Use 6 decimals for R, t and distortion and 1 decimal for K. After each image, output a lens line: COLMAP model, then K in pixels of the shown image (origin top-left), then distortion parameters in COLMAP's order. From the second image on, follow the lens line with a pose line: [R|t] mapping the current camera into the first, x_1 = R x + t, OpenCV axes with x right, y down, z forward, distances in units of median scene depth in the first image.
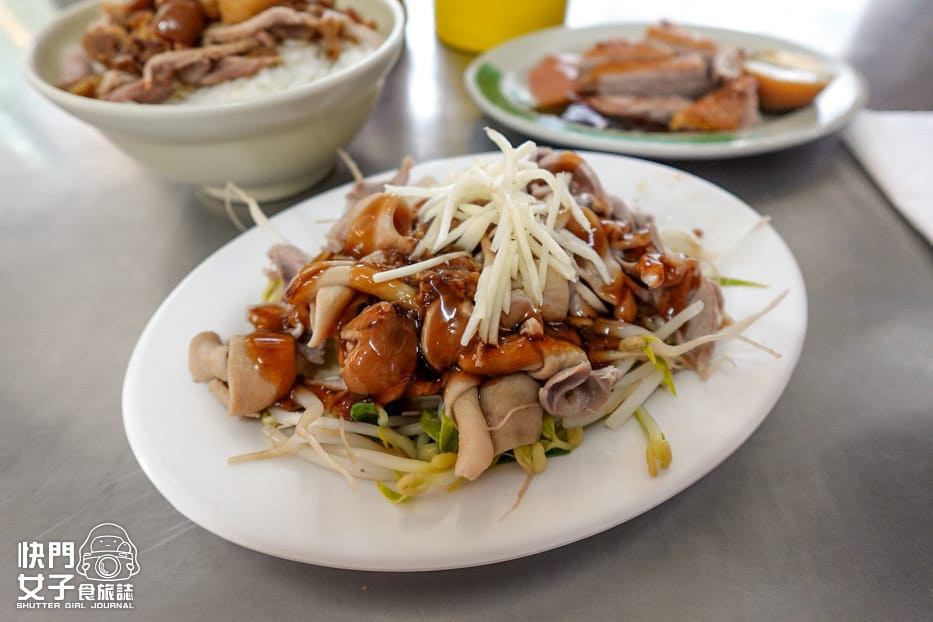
lens RADIAL K [[522.8, 0, 466.2], [0, 522.8, 309.7], [0, 0, 1]] dist [-0.005158, 0.001547]
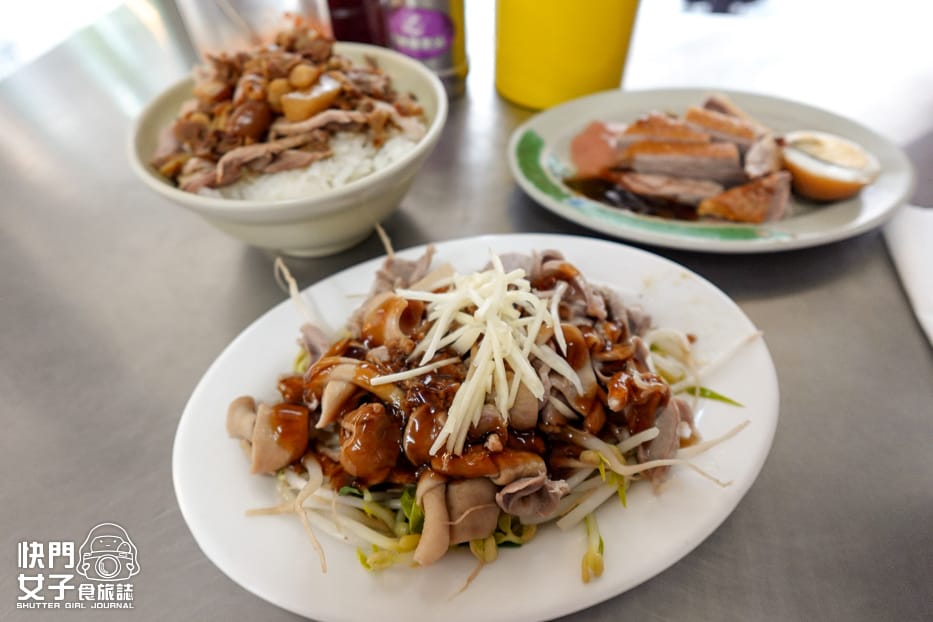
lens RADIAL K [[522.8, 0, 466.0], [0, 522.8, 310.4], [0, 0, 1]] dist [-0.005158, 0.001547]
pose [[0.986803, 0.100890, -0.126652, 0.150210], [-0.097796, 0.994741, 0.030435, -0.240031], [0.129057, -0.017647, 0.991480, -0.143234]]
